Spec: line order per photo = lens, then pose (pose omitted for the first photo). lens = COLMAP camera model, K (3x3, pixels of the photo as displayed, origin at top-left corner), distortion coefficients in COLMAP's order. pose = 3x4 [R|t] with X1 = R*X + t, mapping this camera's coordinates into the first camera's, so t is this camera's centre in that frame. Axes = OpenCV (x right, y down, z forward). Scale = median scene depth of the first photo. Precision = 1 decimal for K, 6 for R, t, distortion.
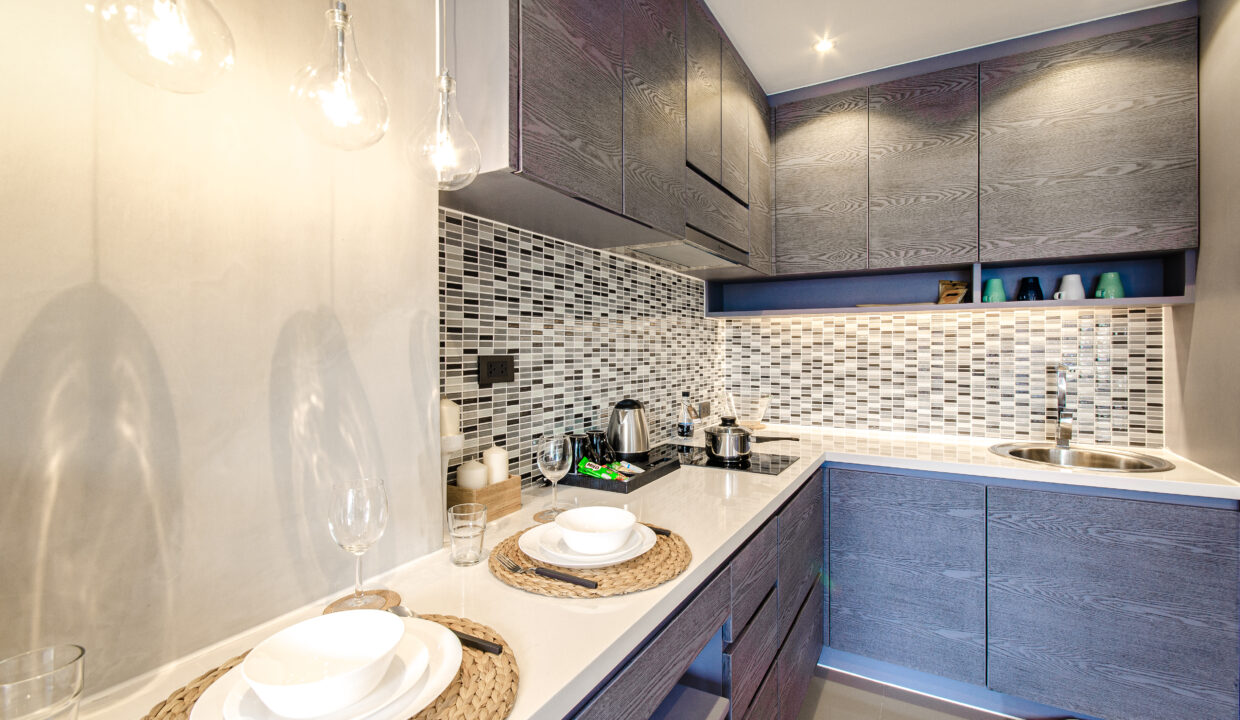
lens RADIAL K [[549.6, 0, 622.7], [0, 549.6, 350.1], [0, 0, 1]] dist [0.004676, 0.000261]
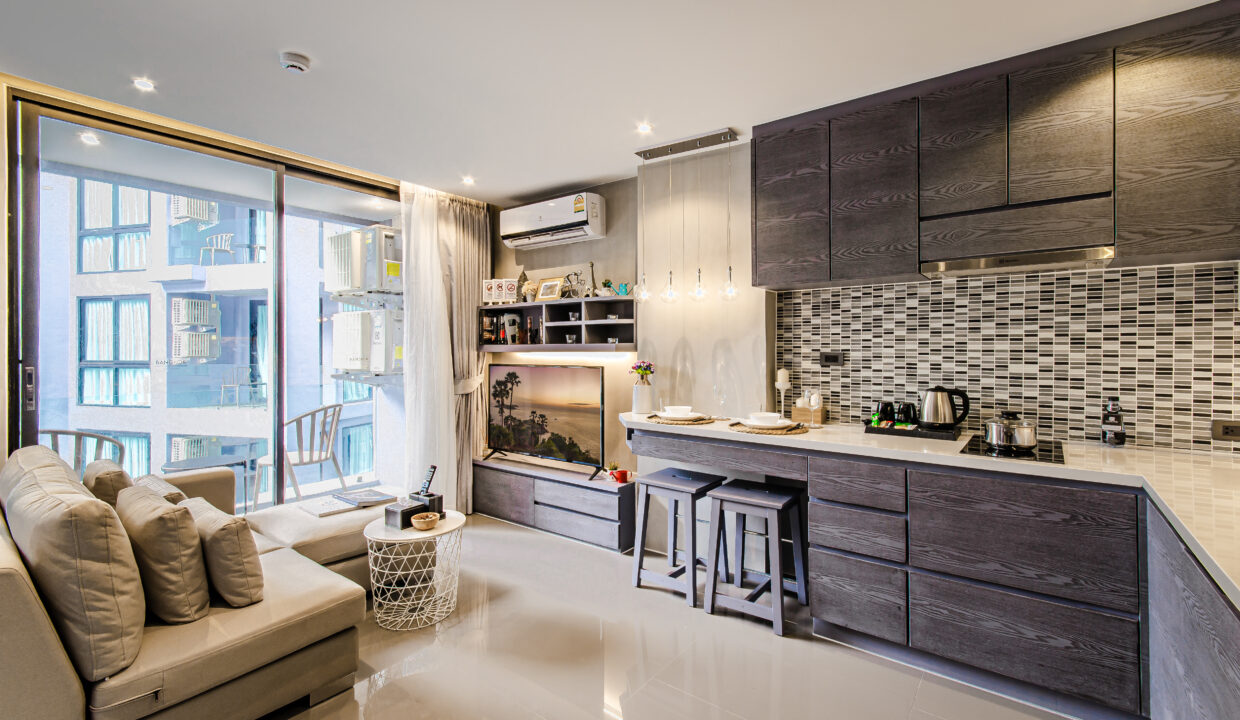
lens RADIAL K [[549.6, 0, 620.5], [0, 549.6, 349.6], [0, 0, 1]] dist [0.004676, 0.000261]
pose [[-0.138891, 0.004155, -0.990299, 1.725600], [-0.003504, 0.999983, 0.004687, -0.006832], [0.990302, 0.004121, -0.138874, 0.447182]]
